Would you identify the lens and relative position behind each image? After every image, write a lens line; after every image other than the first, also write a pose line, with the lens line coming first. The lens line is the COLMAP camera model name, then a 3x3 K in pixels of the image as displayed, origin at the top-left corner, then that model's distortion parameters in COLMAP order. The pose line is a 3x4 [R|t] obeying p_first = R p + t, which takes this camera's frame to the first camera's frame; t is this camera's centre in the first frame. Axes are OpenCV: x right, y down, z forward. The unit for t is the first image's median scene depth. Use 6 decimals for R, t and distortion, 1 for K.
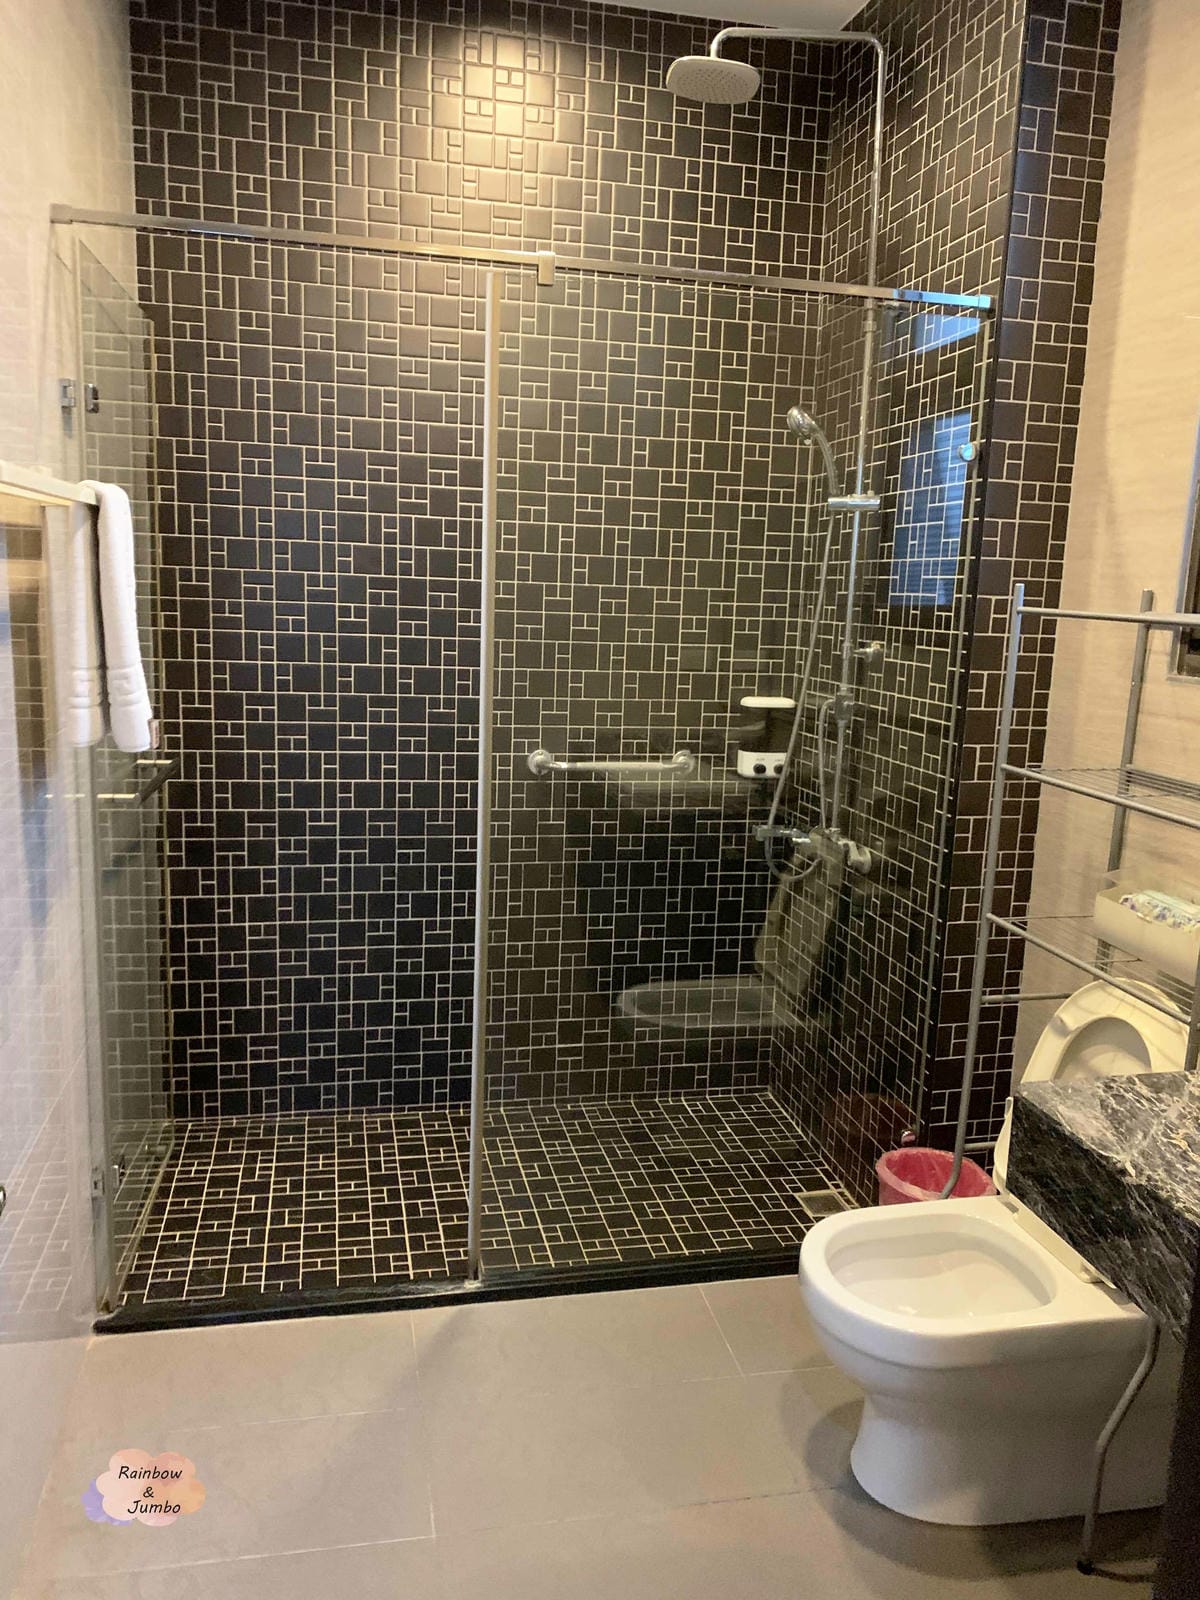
lens RADIAL K [[1242.7, 0, 600.0], [0, 1242.7, 800.0], [0, 0, 1]] dist [0.035185, -0.040667]
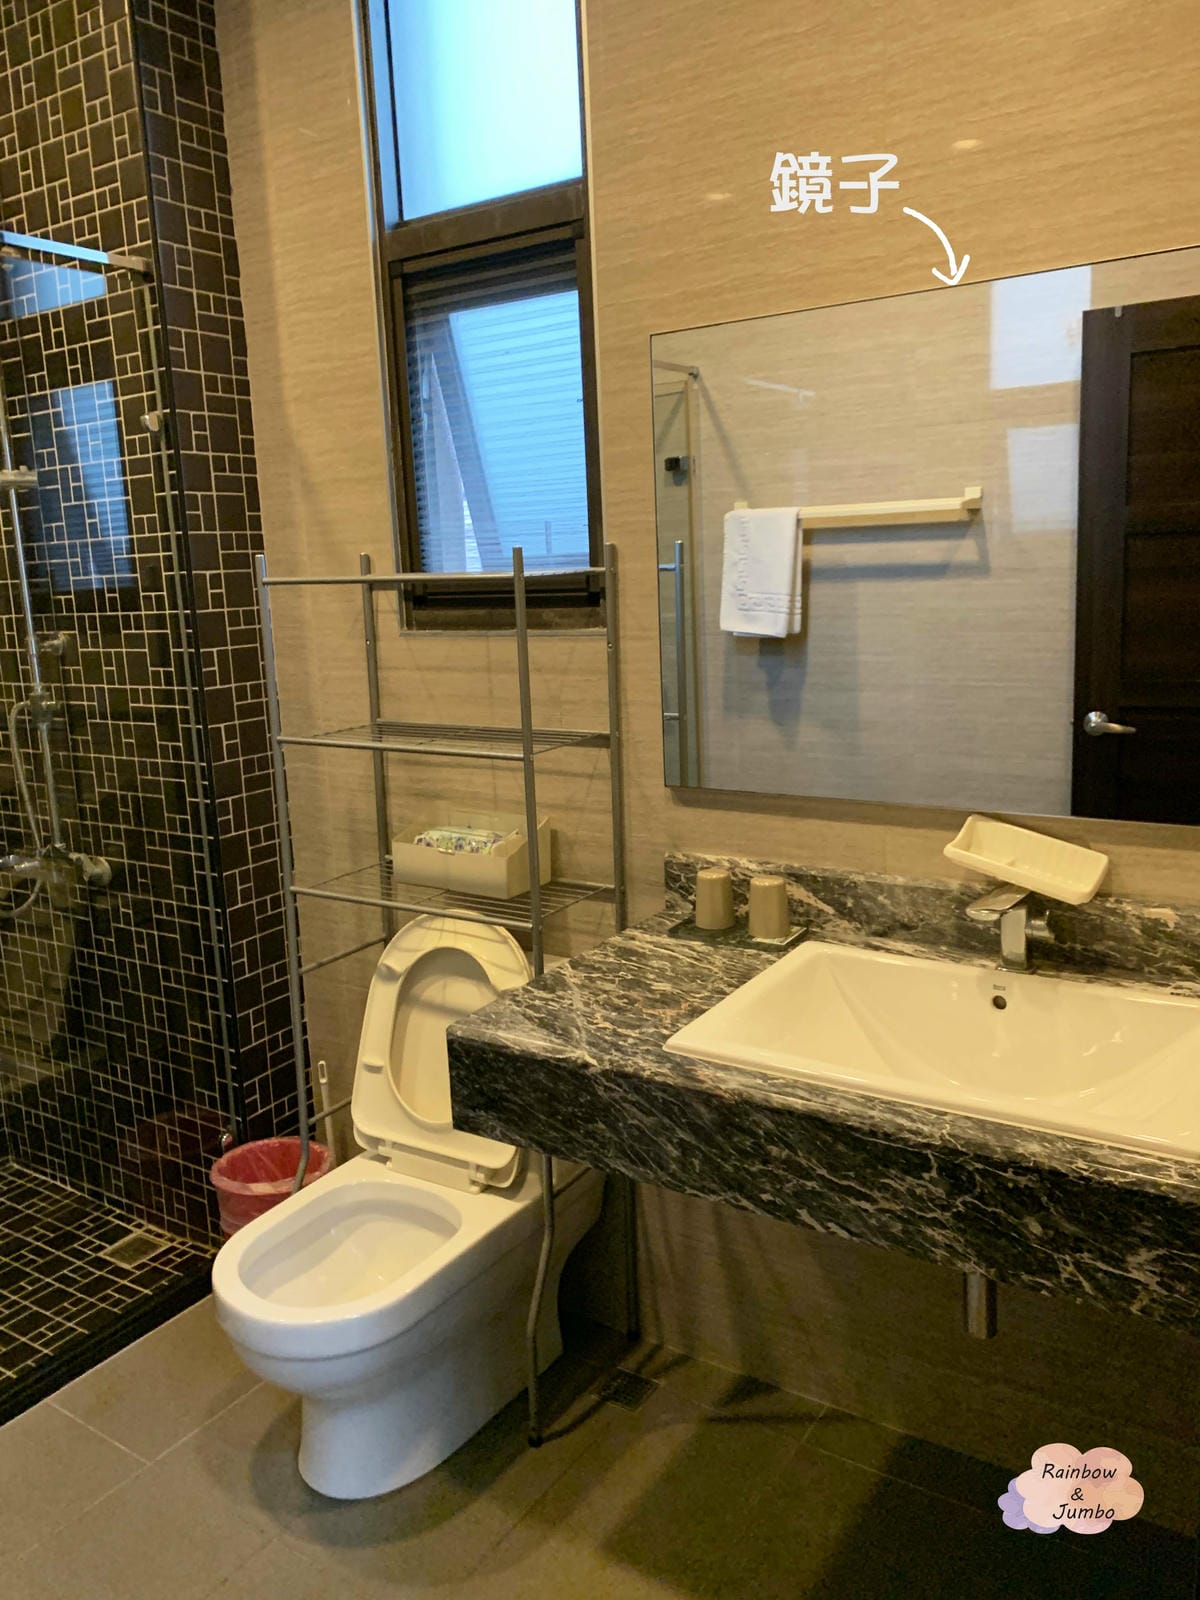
lens RADIAL K [[1226.0, 0, 600.8], [0, 1226.0, 784.0], [0, 0, 1]] dist [0.034021, -0.047262]
pose [[0.706749, -0.188214, 0.681968, -0.158454], [0.188321, 0.979233, 0.075091, -0.015320], [-0.681939, 0.075359, 0.727517, 0.107203]]
